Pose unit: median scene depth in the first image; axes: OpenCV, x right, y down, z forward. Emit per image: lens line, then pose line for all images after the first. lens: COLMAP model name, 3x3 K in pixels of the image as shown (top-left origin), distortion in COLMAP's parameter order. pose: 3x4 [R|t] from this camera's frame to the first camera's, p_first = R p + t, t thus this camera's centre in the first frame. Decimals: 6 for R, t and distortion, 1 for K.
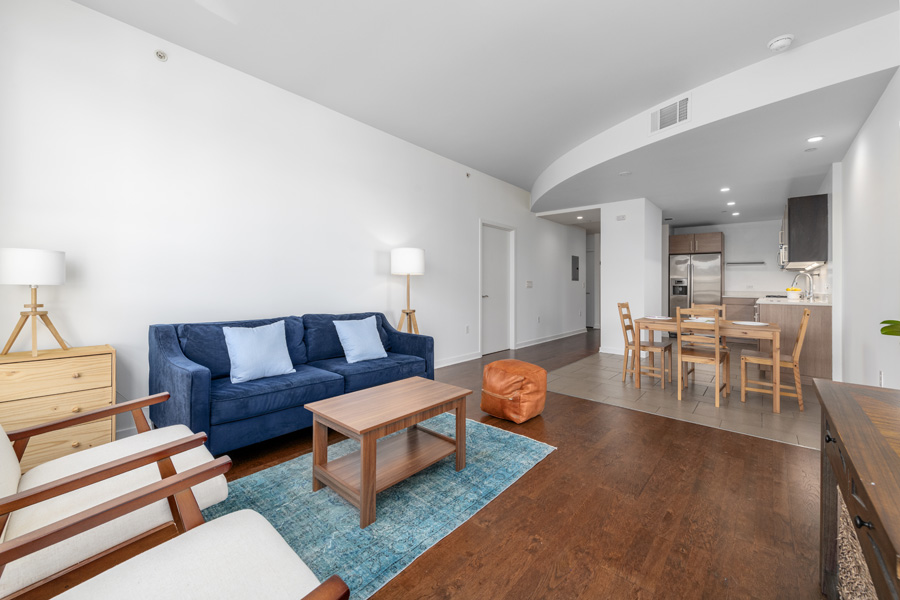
lens RADIAL K [[361.7, 0, 456.6], [0, 361.7, 283.6], [0, 0, 1]] dist [0.002215, -0.000239]
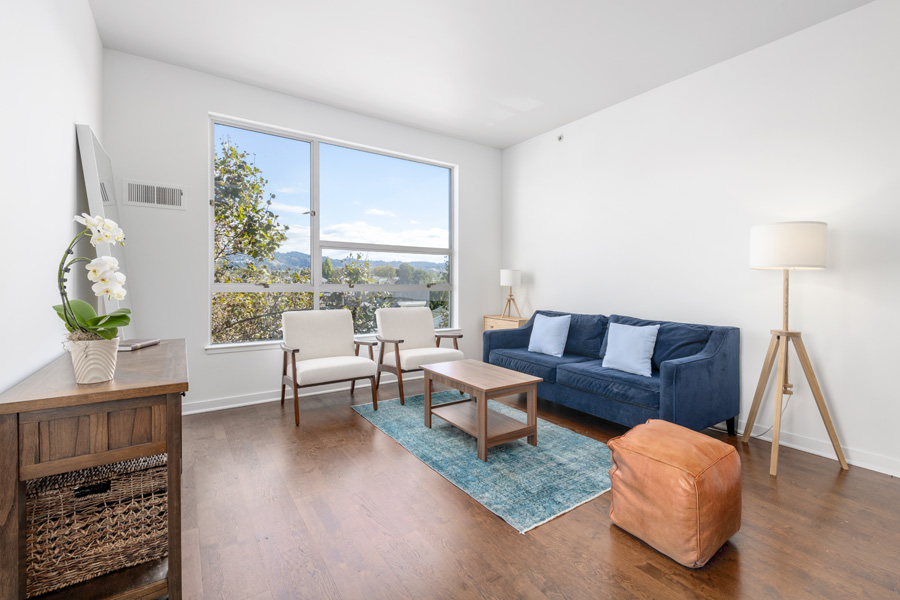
lens RADIAL K [[391.6, 0, 452.1], [0, 391.6, 289.5], [0, 0, 1]] dist [-0.001763, -0.000296]
pose [[-0.255474, 0.007789, -0.966785, 1.010825], [-0.010063, 0.999892, 0.010715, 0.006047], [0.966764, 0.012466, -0.255368, 1.074337]]
